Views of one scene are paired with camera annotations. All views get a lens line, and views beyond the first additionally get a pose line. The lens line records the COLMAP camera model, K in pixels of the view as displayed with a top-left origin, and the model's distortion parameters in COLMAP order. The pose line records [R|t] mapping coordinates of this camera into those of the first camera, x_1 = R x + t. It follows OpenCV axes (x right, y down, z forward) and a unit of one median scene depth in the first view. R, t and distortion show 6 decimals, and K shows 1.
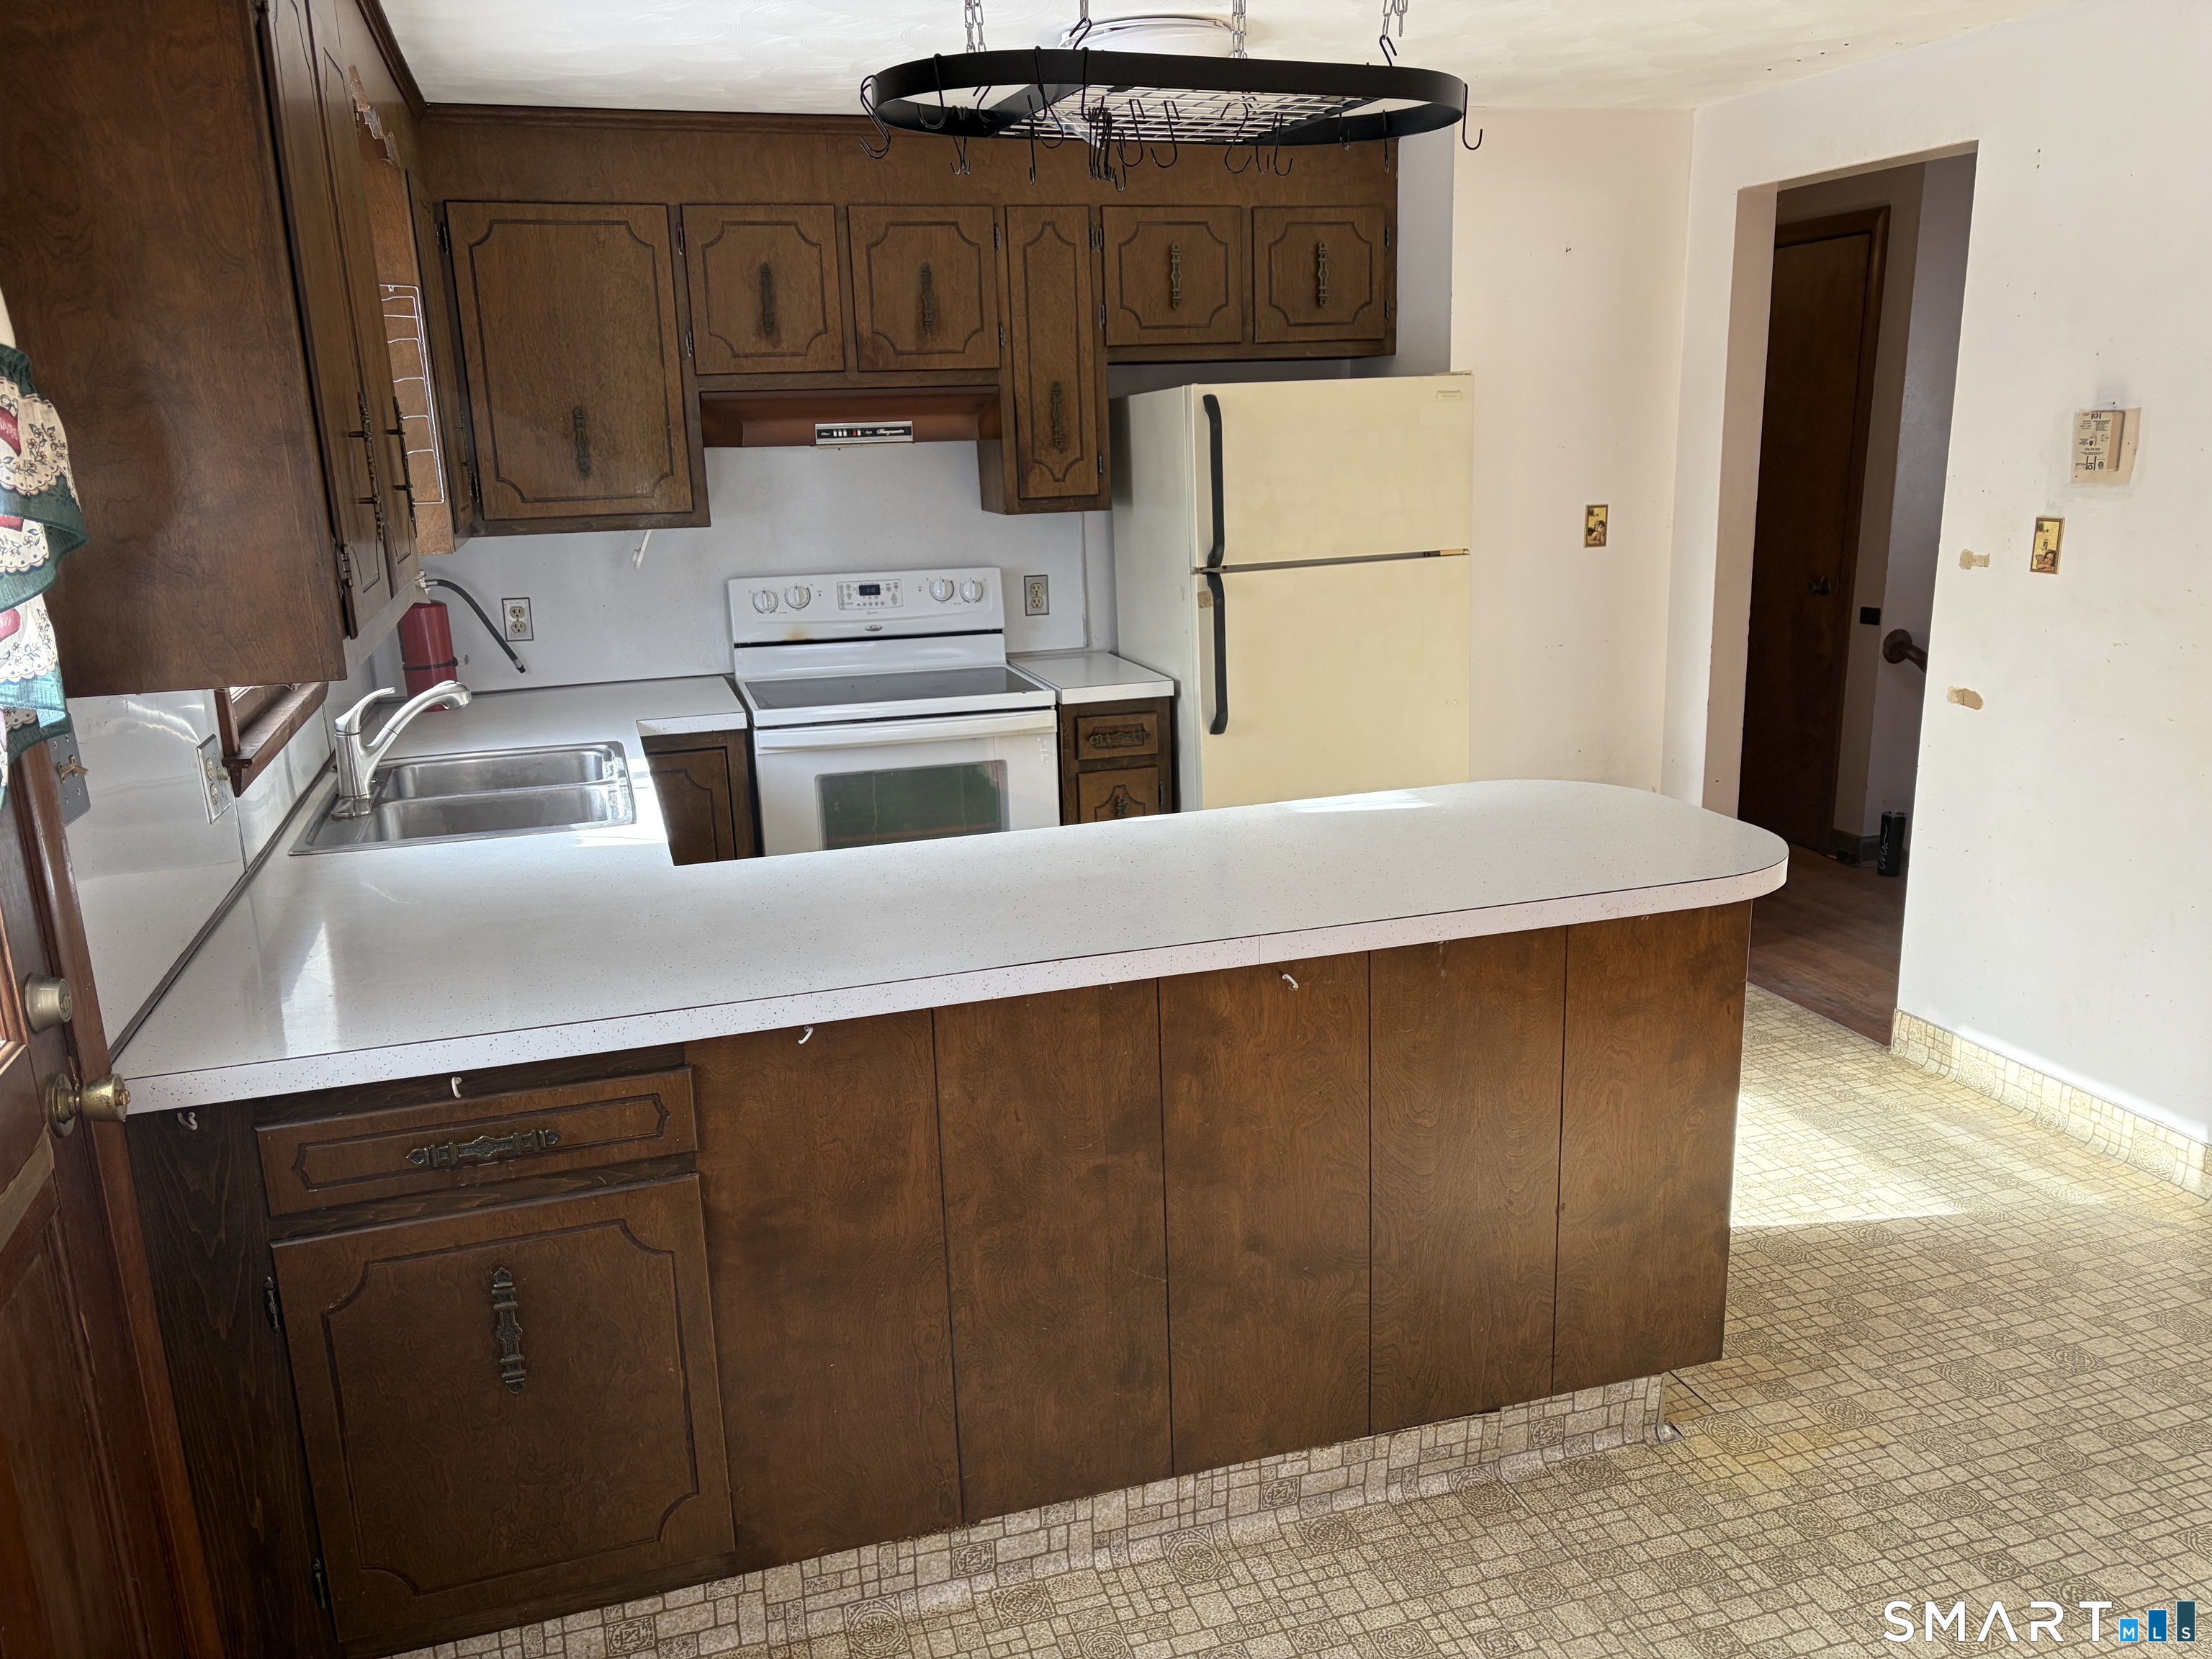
lens RADIAL K [[1686.8, 0, 1125.6], [0, 1686.8, 827.7], [0, 0, 1]] dist [0.054813, -0.051490]
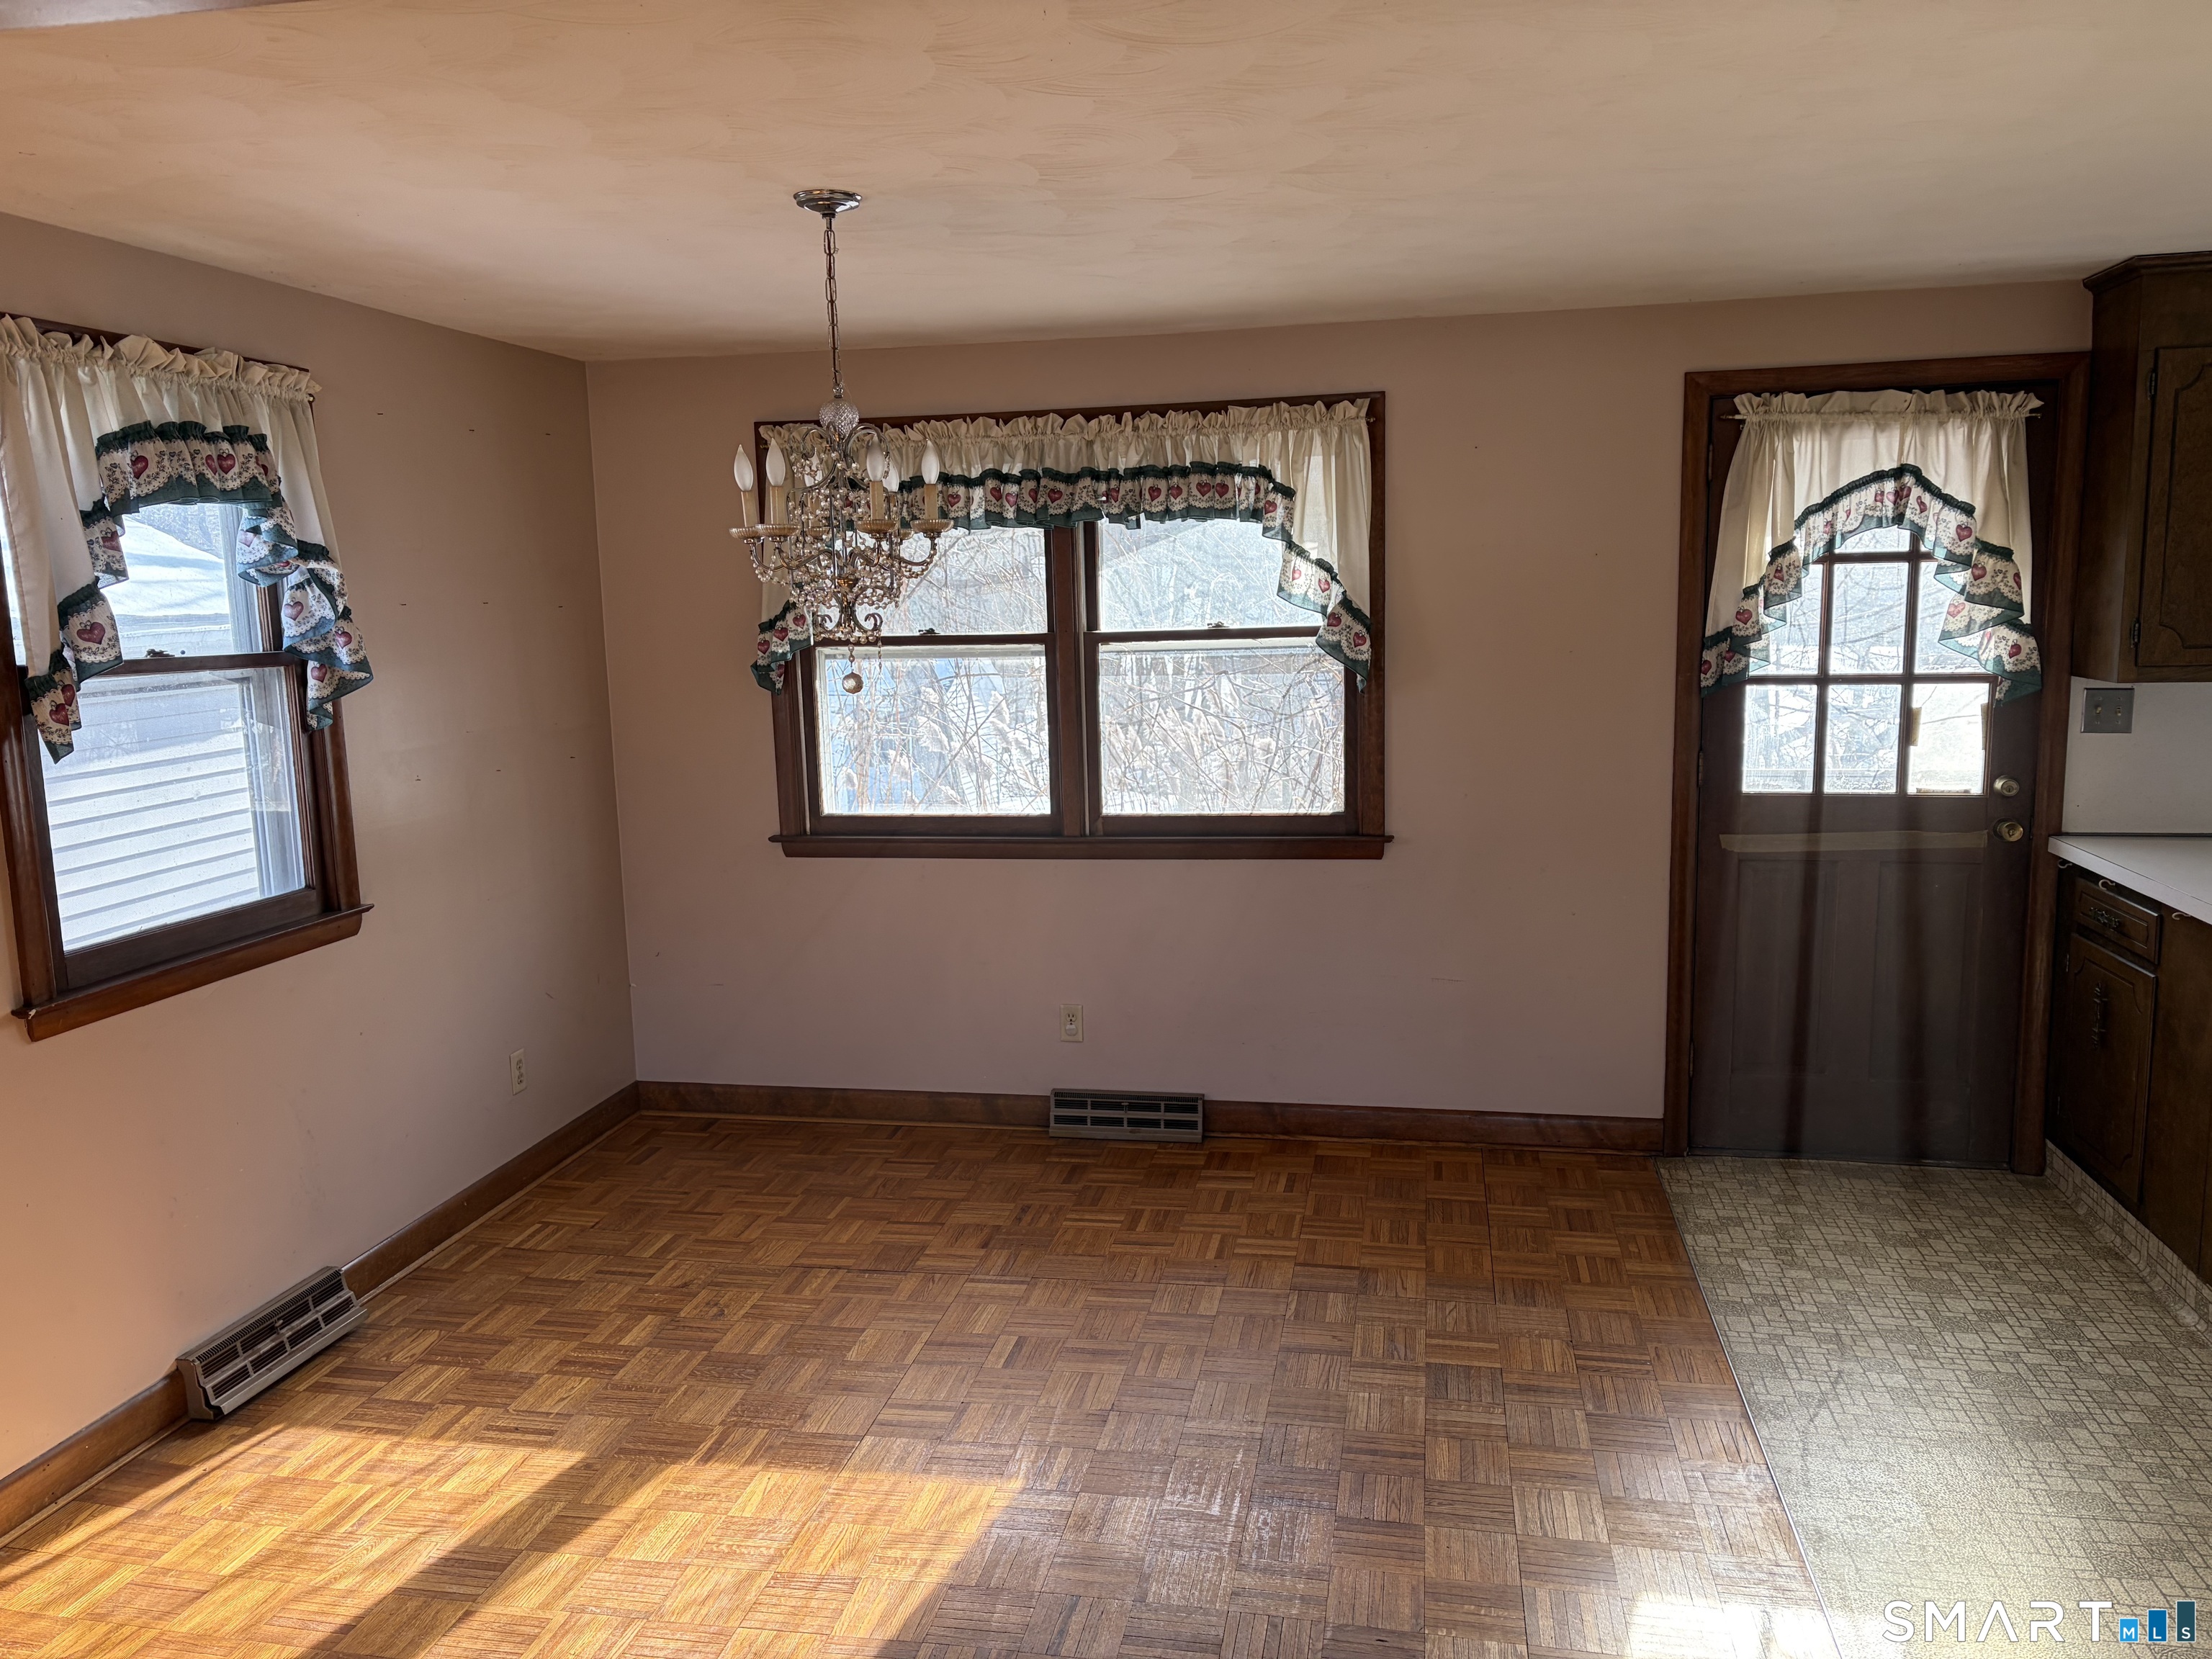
lens RADIAL K [[1686.8, 0, 1116.8], [0, 1686.8, 827.1], [0, 0, 1]] dist [0.054813, -0.051490]
pose [[-0.462319, 0.169538, -0.870355, 0.911164], [-0.178913, 0.943528, 0.278827, -0.128464], [0.868476, 0.284624, -0.405879, 0.367378]]
